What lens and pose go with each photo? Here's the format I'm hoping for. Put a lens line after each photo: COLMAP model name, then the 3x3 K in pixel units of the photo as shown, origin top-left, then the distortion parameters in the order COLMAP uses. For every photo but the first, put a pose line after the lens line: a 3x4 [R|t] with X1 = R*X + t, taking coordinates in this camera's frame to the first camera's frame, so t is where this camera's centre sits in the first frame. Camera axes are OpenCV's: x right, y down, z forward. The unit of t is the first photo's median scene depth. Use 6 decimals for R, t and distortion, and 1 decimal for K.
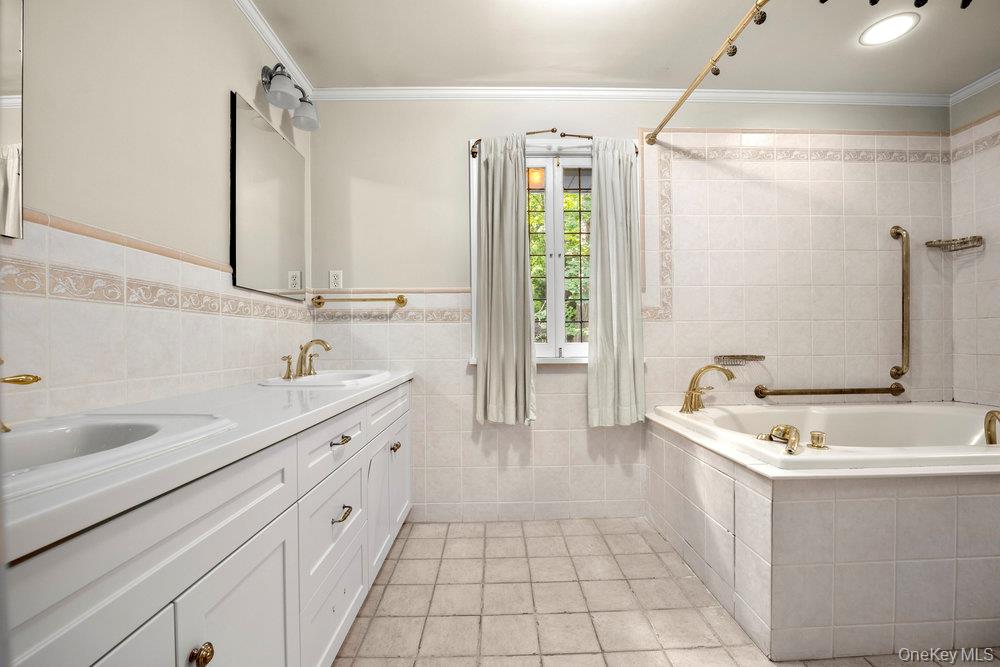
lens RADIAL K [[409.5, 0, 500.6], [0, 409.5, 336.9], [0, 0, 1]] dist [0.000771, -0.000212]
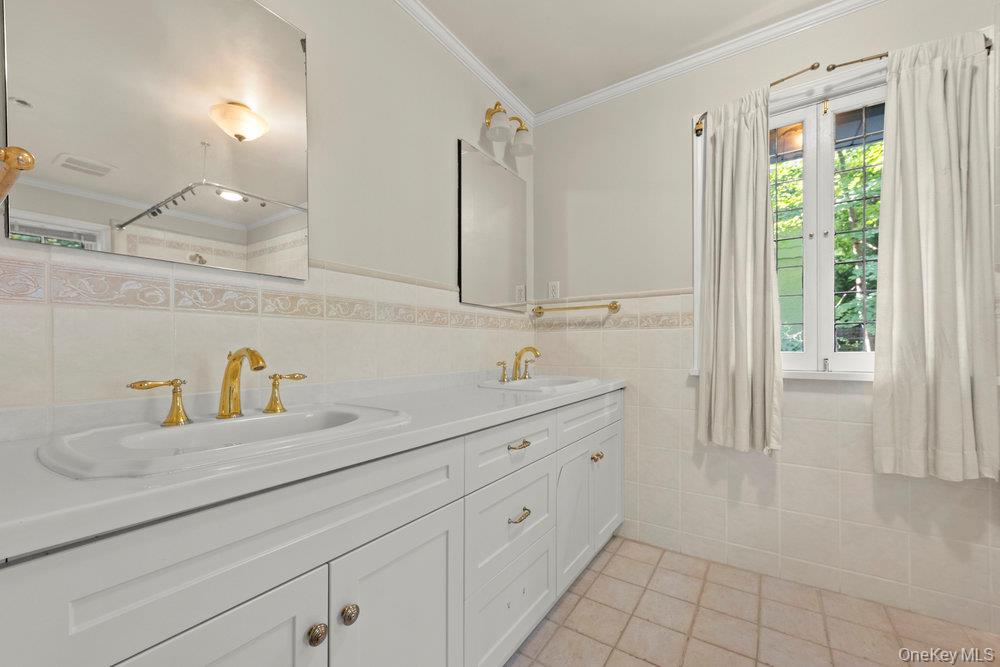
lens RADIAL K [[398.7, 0, 512.6], [0, 398.7, 345.3], [0, 0, 1]] dist [0.019251, -0.000100]
pose [[0.831047, 0.000863, -0.556202, 0.093973], [0.003666, 0.999969, 0.007030, -0.005033], [0.556190, -0.007881, 0.831018, 0.083914]]
